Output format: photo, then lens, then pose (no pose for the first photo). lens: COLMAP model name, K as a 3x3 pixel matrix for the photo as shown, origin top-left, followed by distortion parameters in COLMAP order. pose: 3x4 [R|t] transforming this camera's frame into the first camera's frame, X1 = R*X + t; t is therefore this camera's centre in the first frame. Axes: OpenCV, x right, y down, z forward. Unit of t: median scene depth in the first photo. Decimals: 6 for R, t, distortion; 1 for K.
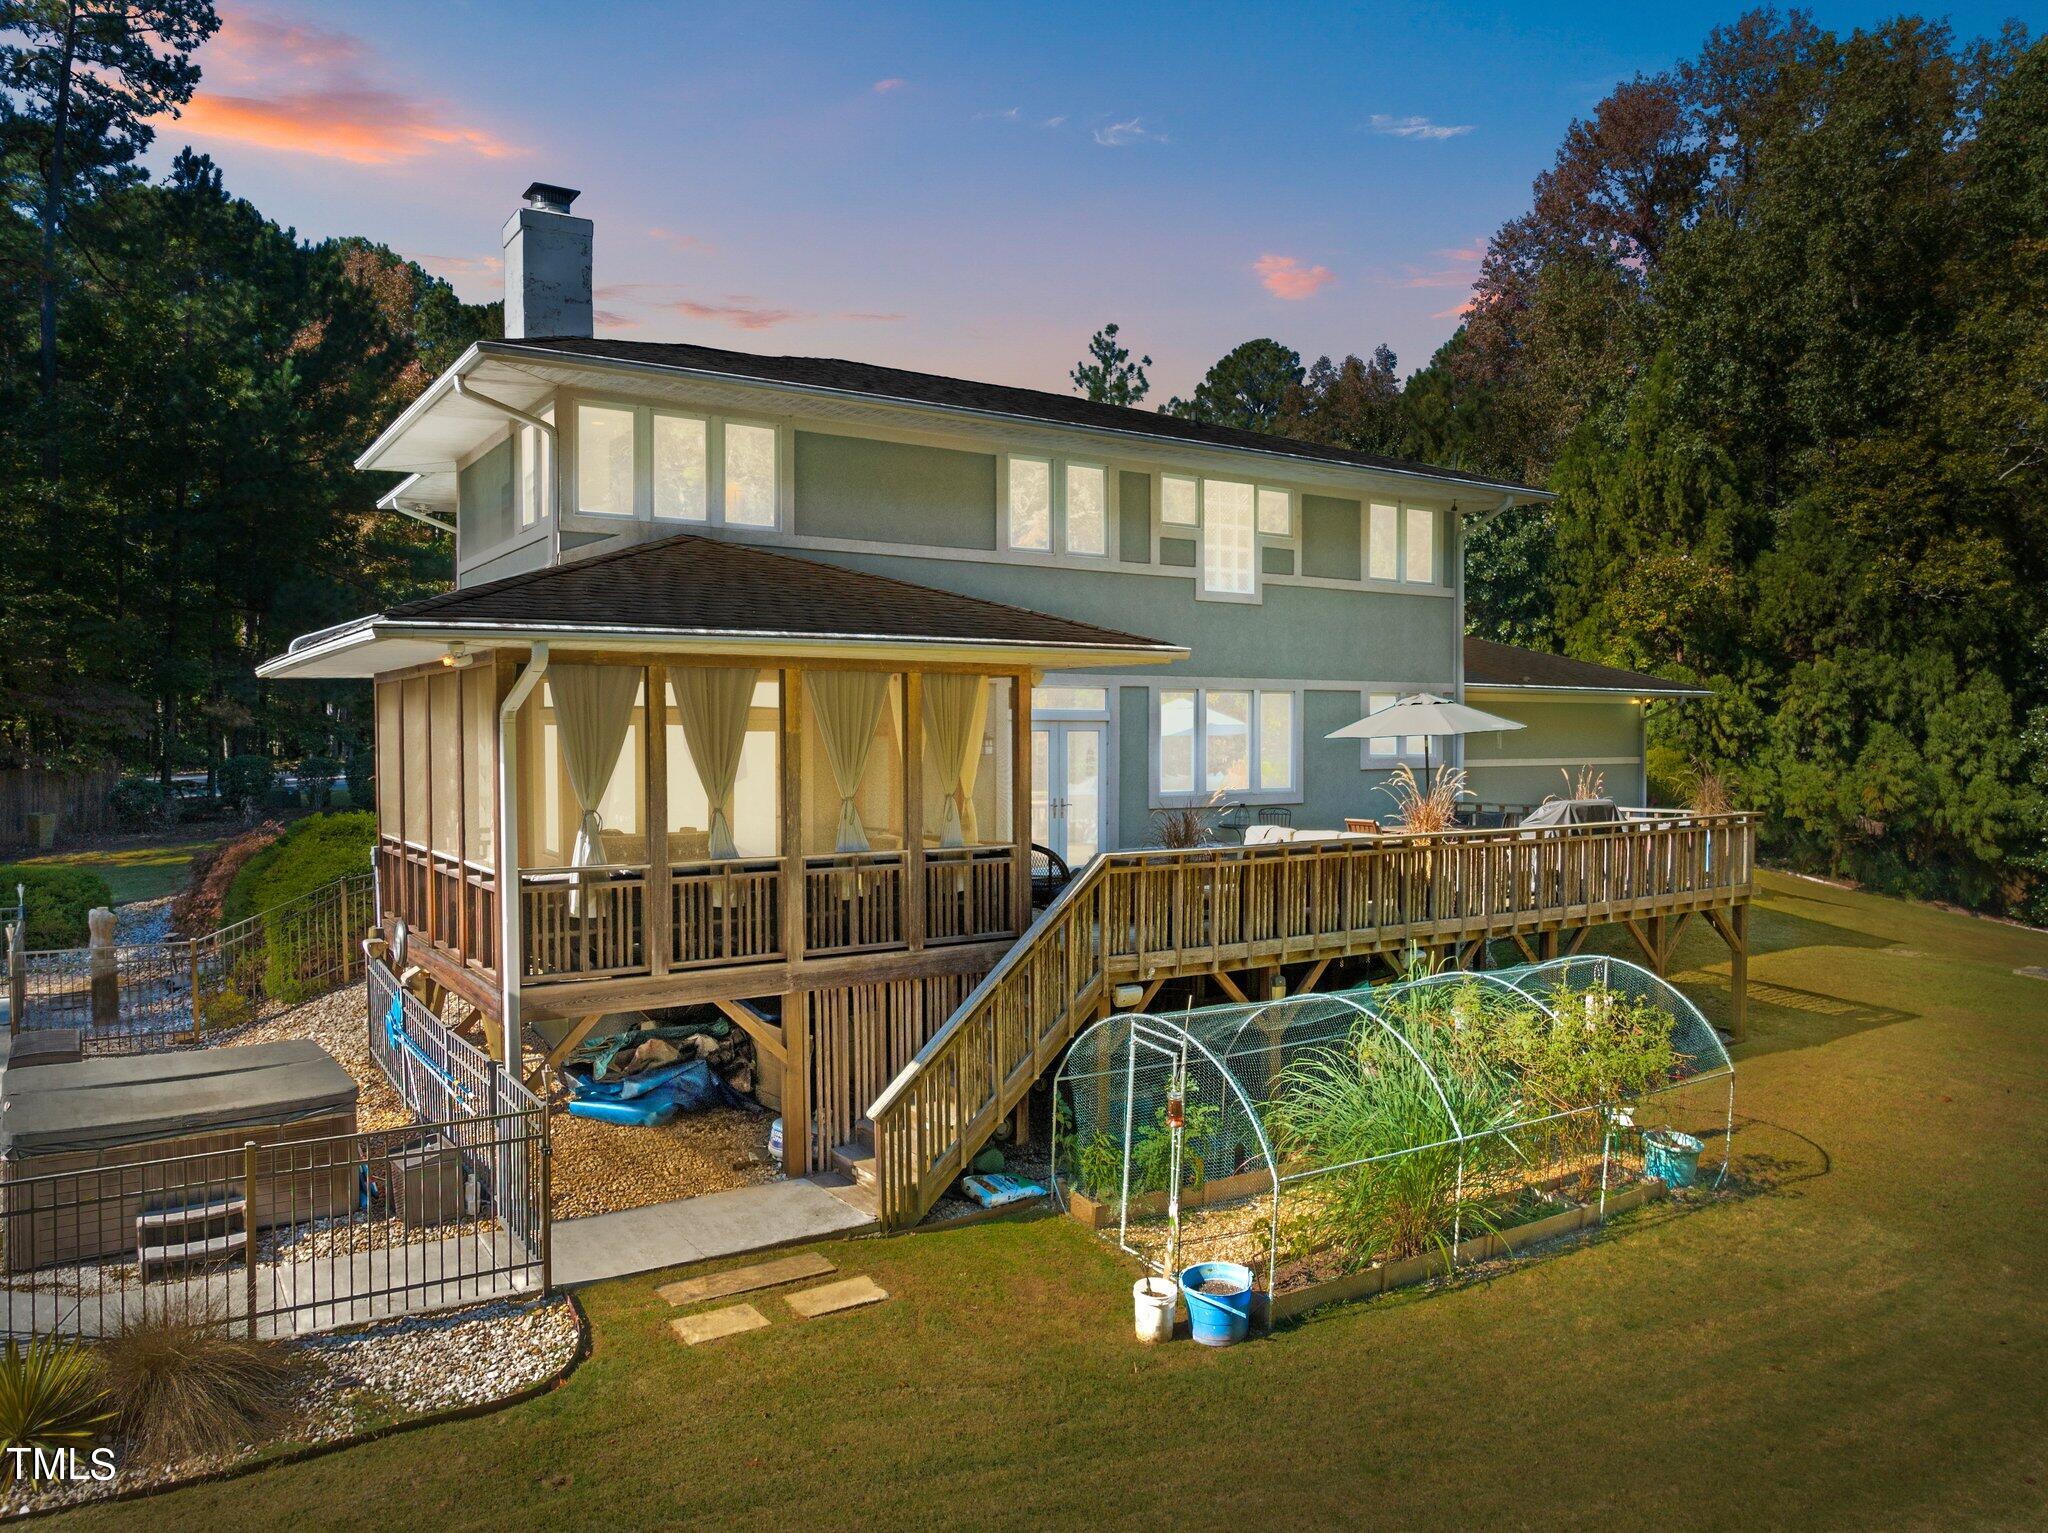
lens RADIAL K [[1464.2, 0, 1035.2], [0, 1464.2, 751.3], [0, 0, 1]] dist [-0.050394, 0.008470]
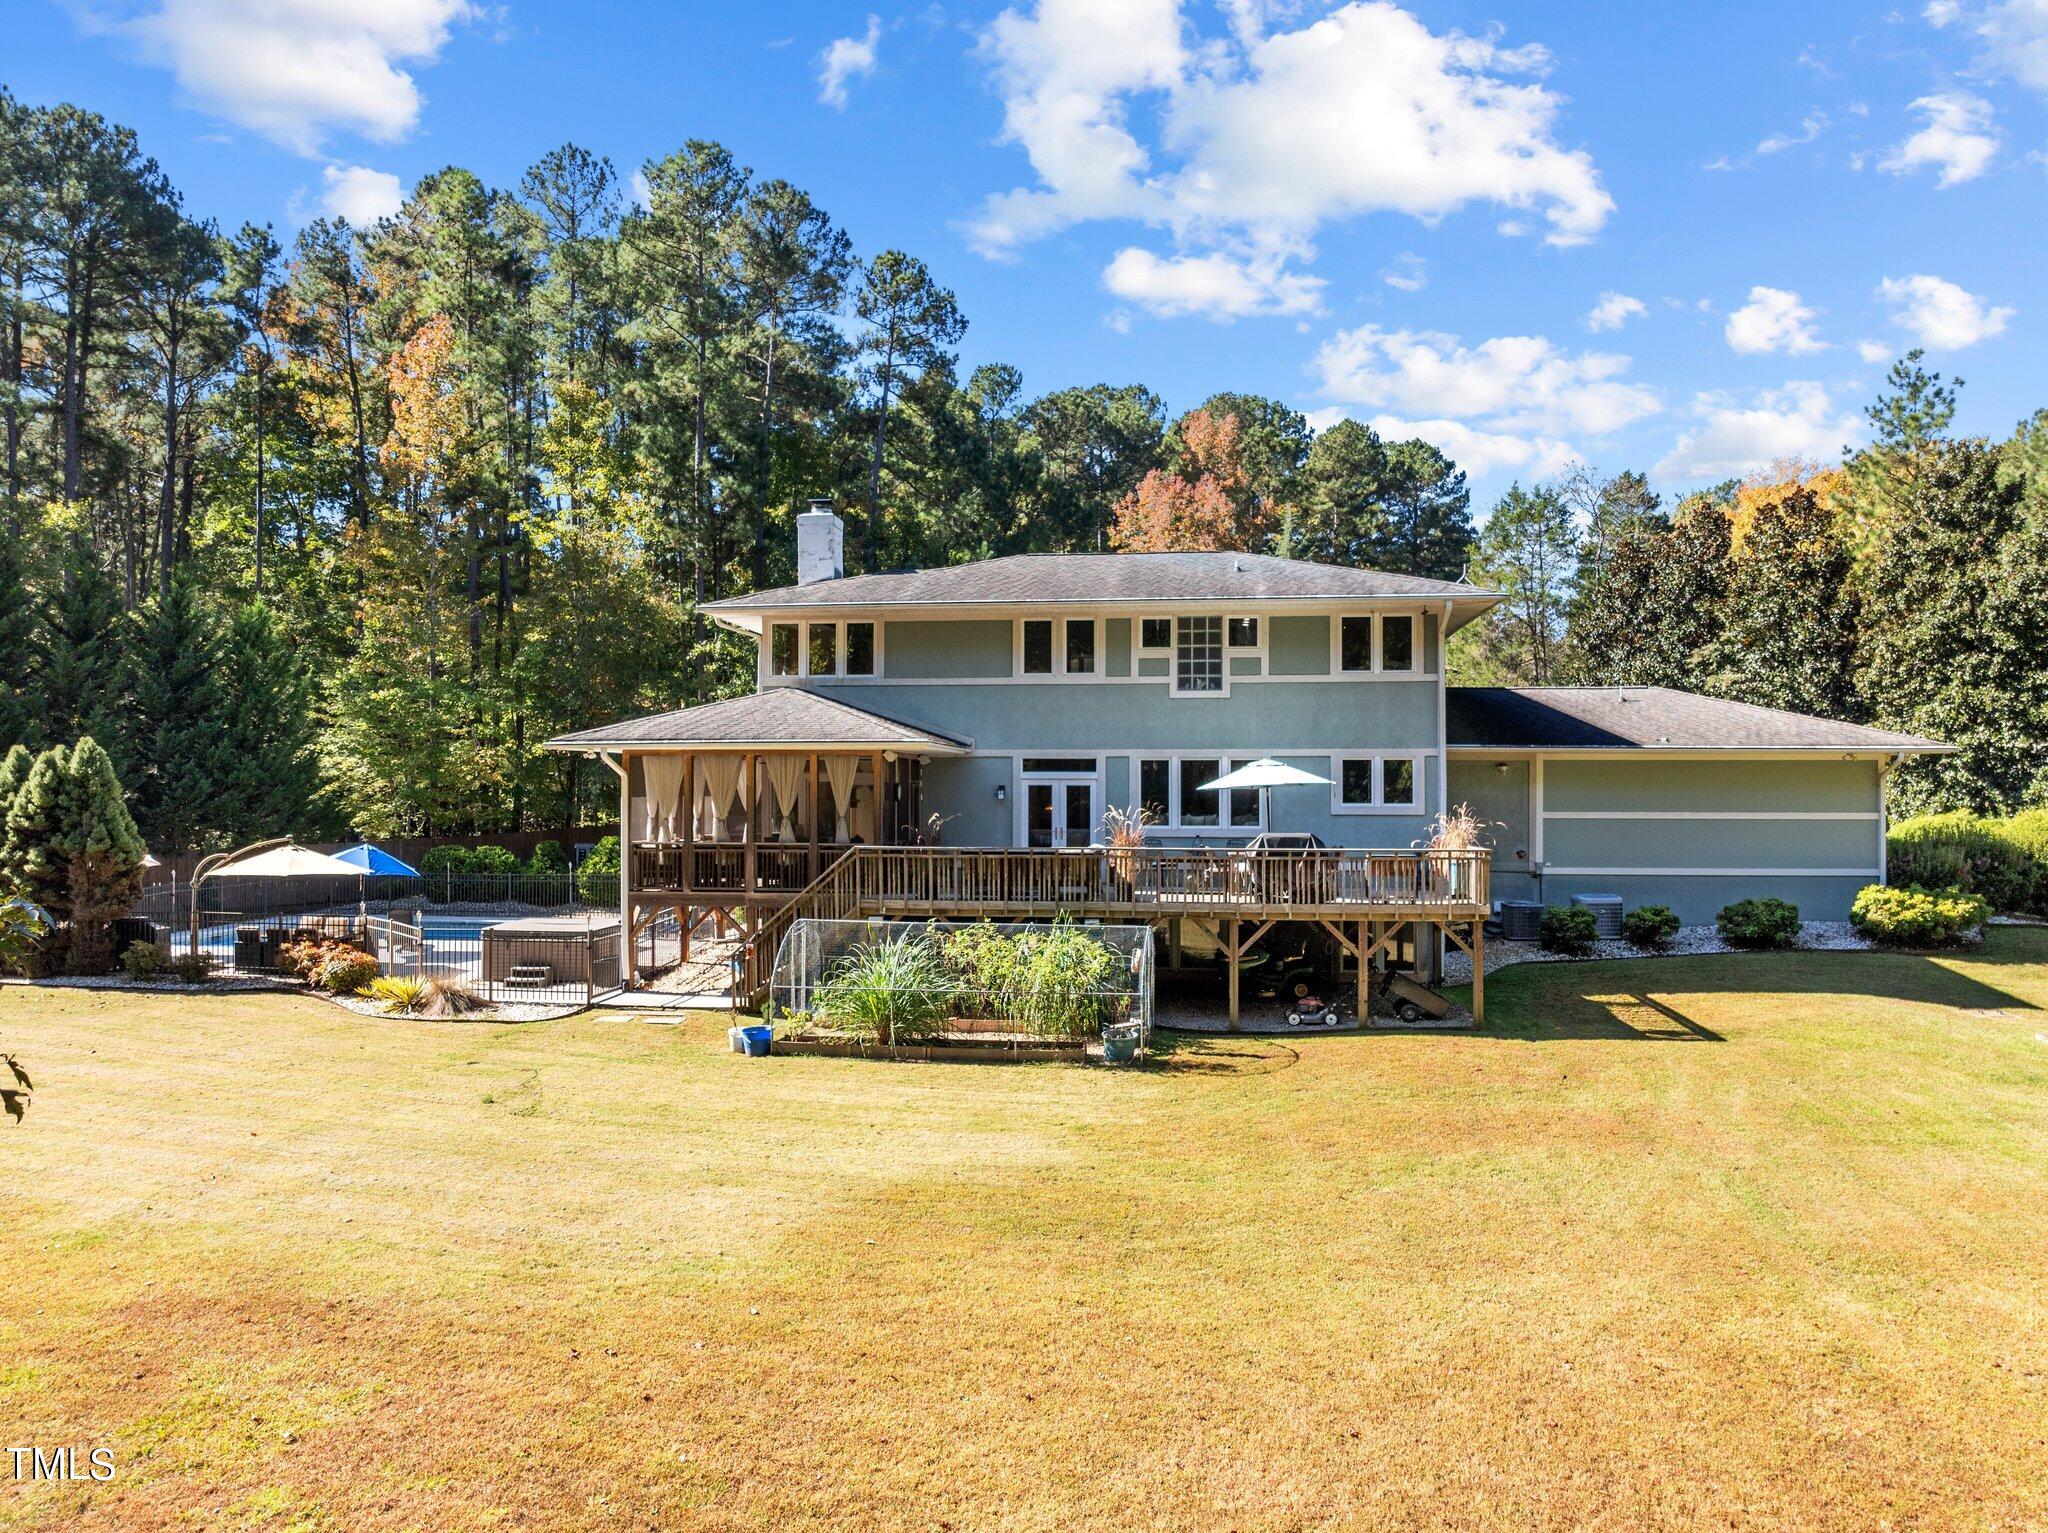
lens RADIAL K [[1464.2, 0, 1019.9], [0, 1464.2, 775.0], [0, 0, 1]] dist [-0.050394, 0.008470]
pose [[0.744423, -0.005437, -0.667686, 1.012673], [-0.010774, 0.999739, -0.020153, 0.007139], [0.667621, 0.022196, 0.744170, -0.215313]]
